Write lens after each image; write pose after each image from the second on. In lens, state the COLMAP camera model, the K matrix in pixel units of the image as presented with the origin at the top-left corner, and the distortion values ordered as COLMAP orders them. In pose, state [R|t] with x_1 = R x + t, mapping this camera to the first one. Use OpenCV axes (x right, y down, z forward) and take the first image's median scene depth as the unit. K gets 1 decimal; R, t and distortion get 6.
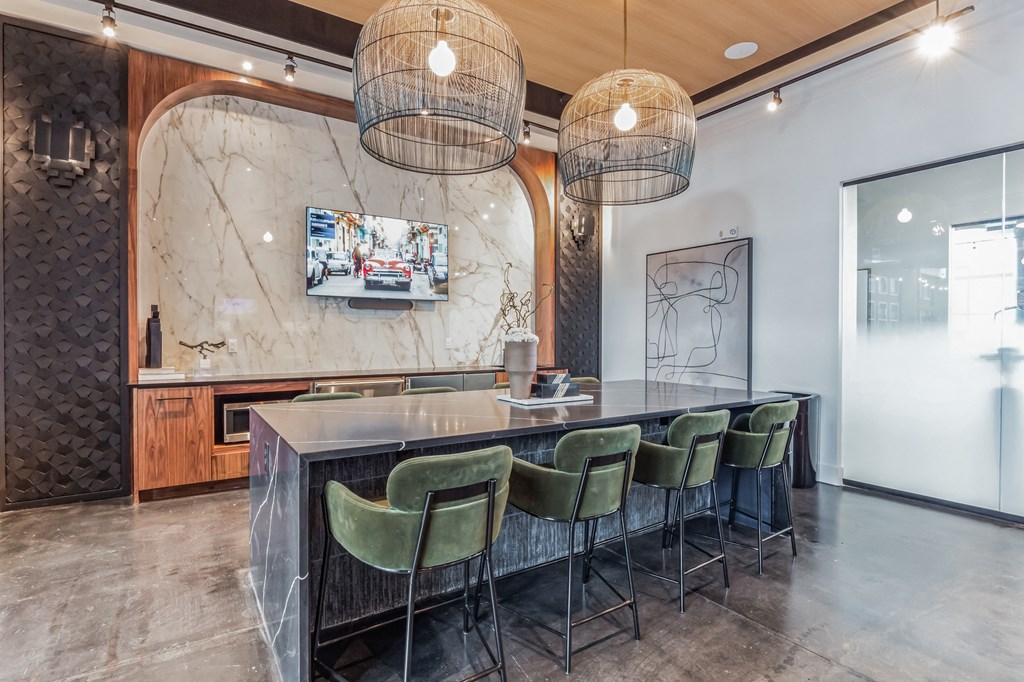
lens RADIAL K [[515.9, 0, 505.6], [0, 515.9, 338.6], [0, 0, 1]] dist [-0.001199, -0.000709]
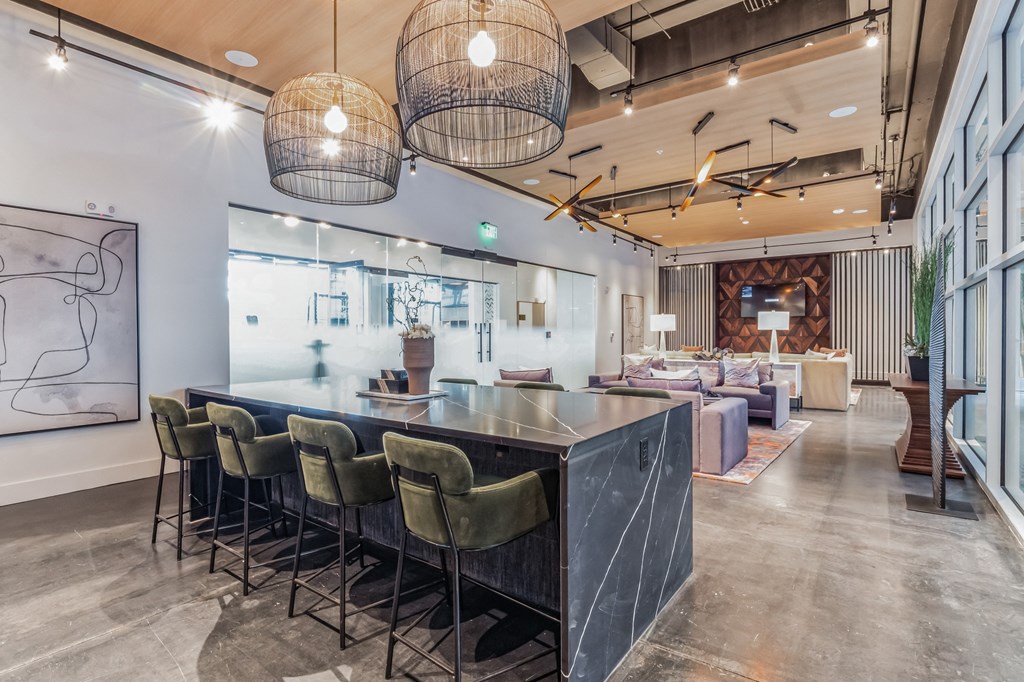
lens RADIAL K [[515.9, 0, 505.6], [0, 515.9, 338.6], [0, 0, 1]] dist [-0.001199, -0.000709]
pose [[-0.349090, -0.012738, 0.937002, -0.565053], [0.013223, 0.999741, 0.018517, -0.005011], [-0.936996, 0.018854, -0.348832, 0.696427]]
